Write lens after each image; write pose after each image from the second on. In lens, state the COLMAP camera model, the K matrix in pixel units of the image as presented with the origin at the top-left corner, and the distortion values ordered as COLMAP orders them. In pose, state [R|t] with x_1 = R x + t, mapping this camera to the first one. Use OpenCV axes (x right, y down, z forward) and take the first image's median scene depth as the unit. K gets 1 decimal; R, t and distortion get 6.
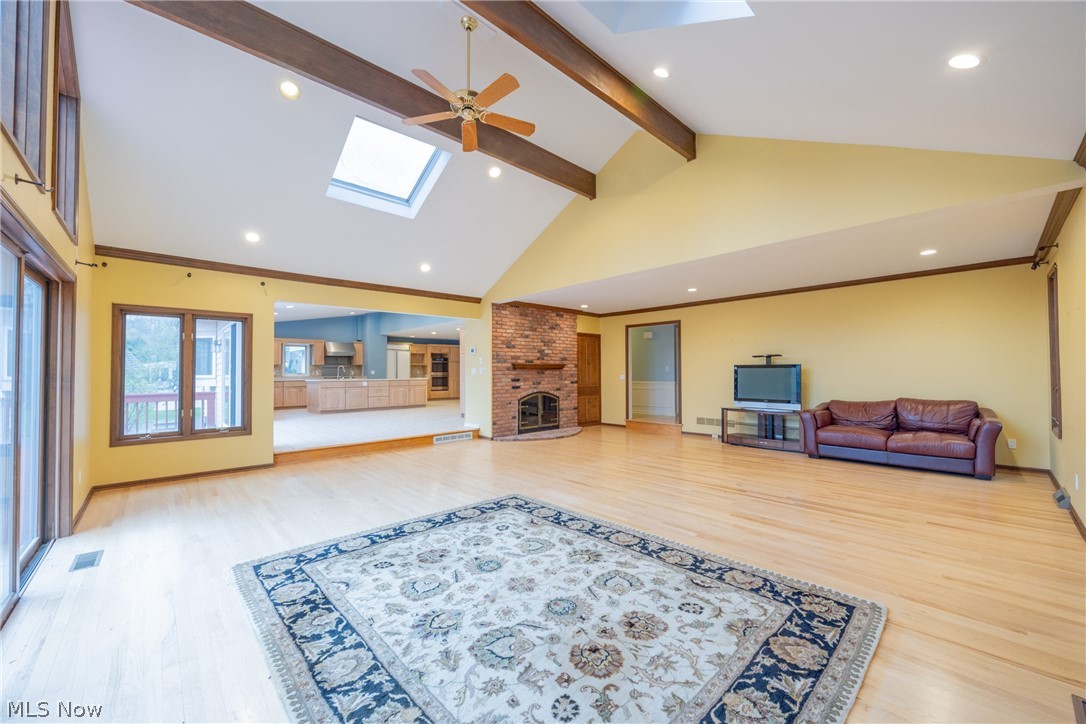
lens RADIAL K [[426.7, 0, 537.0], [0, 426.7, 367.3], [0, 0, 1]] dist [-0.007014, -0.001660]
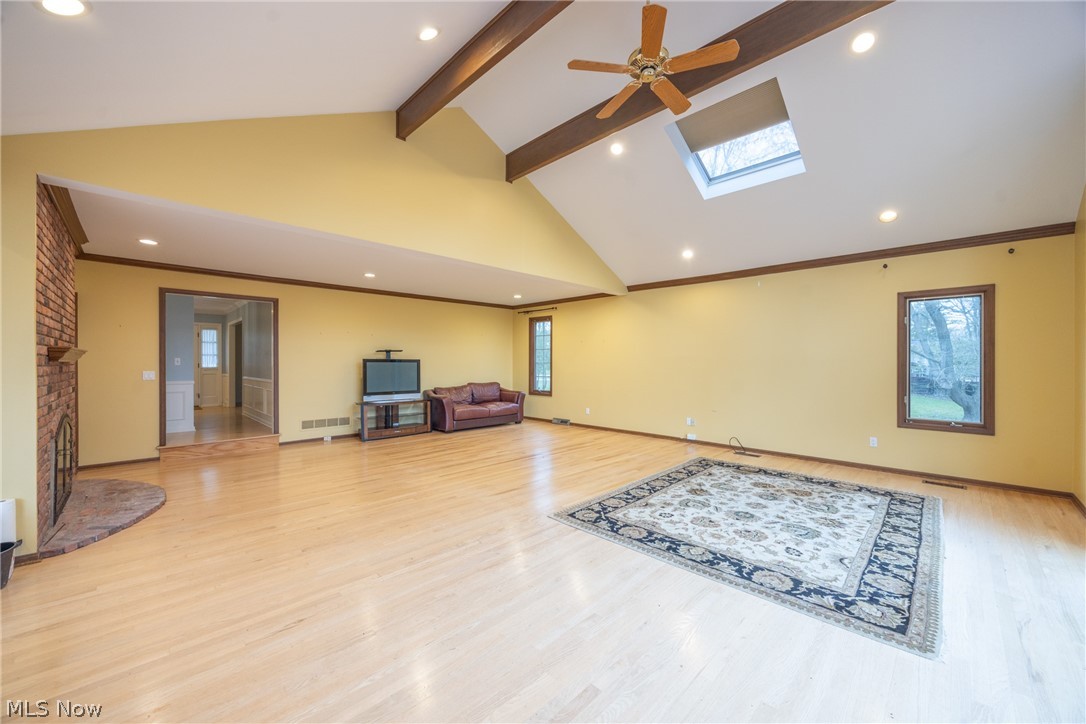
lens RADIAL K [[426.7, 0, 554.4], [0, 426.7, 356.4], [0, 0, 1]] dist [-0.007014, -0.001660]
pose [[-0.076644, 0.019330, 0.996871, -0.972884], [-0.008338, 0.999765, -0.020027, 0.010437], [-0.997024, -0.009847, -0.076465, 1.192496]]
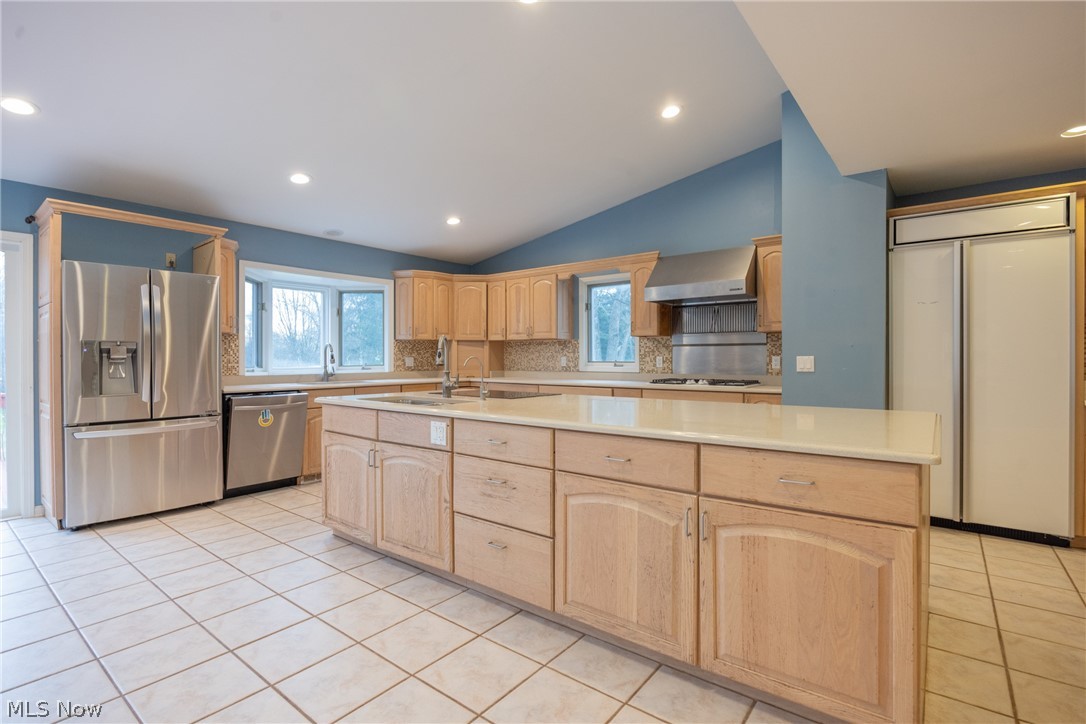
lens RADIAL K [[526.6, 0, 532.0], [0, 526.6, 358.9], [0, 0, 1]] dist [-0.004174, -0.001996]
pose [[0.153107, 0.009137, -0.988167, -0.573776], [0.011699, 0.999870, 0.011058, 0.019187], [0.988140, -0.013254, 0.152980, 3.234865]]
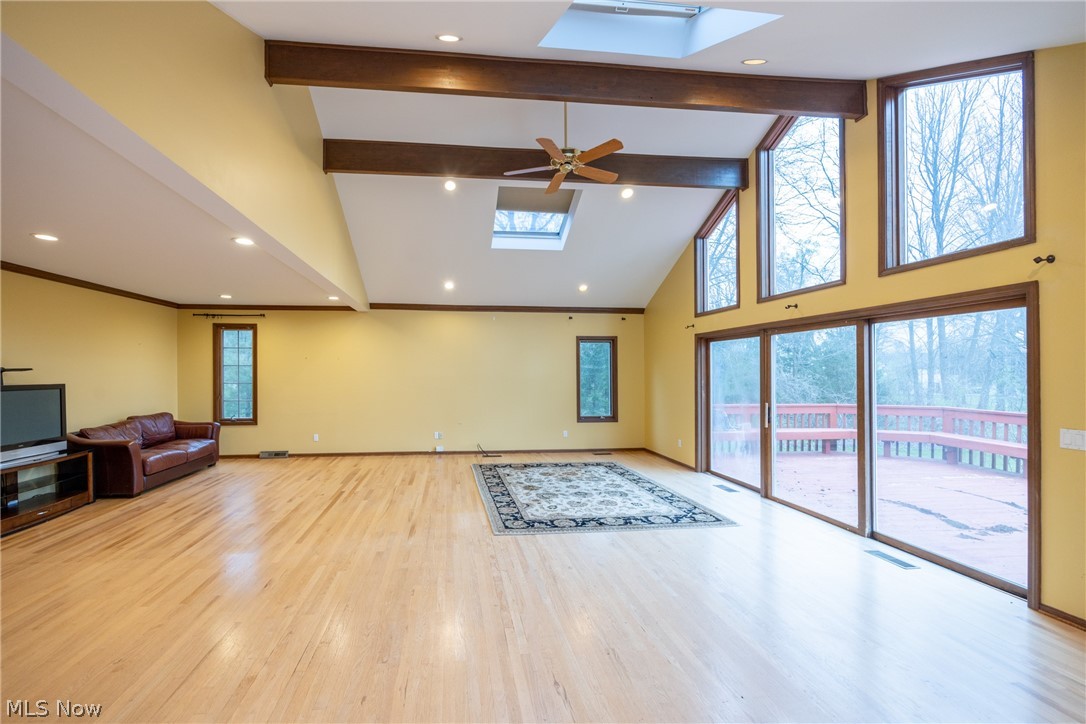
lens RADIAL K [[426.7, 0, 522.4], [0, 426.7, 364.7], [0, 0, 1]] dist [-0.007014, -0.001660]
pose [[-0.839969, 0.014206, 0.542448, -0.649152], [0.000264, 0.999668, -0.025771, -0.031621], [-0.542634, -0.021503, -0.839694, 1.927967]]
